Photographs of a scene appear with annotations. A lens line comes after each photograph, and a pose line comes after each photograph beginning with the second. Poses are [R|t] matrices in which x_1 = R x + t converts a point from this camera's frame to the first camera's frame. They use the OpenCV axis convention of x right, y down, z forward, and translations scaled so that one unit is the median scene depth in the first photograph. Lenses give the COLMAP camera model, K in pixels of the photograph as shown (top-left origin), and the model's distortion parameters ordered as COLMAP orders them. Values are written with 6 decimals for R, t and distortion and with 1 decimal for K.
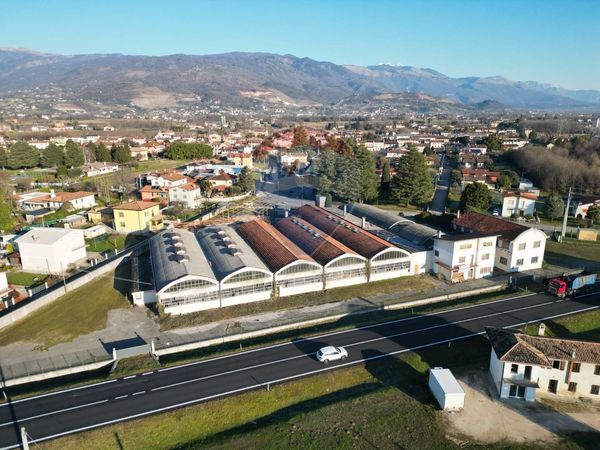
lens RADIAL K [[414.7, 0, 299.5], [0, 414.7, 225.3], [0, 0, 1]] dist [0.057087, -0.043578]
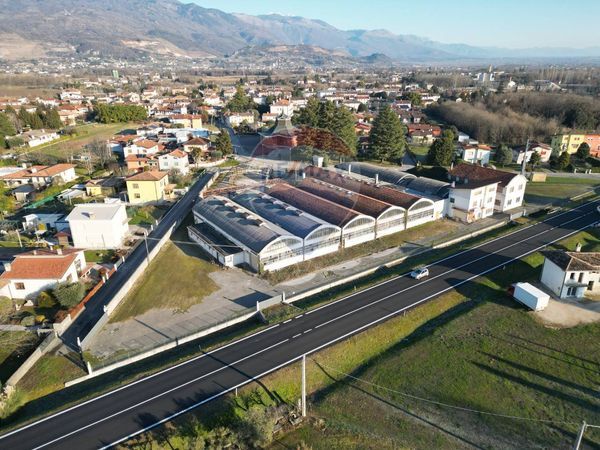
lens RADIAL K [[414.7, 0, 300.1], [0, 414.7, 224.6], [0, 0, 1]] dist [0.057087, -0.043578]
pose [[0.971257, -0.086899, 0.221605, -0.357302], [0.064423, 0.992200, 0.106721, -0.020023], [-0.229151, -0.089377, 0.969279, -0.073216]]
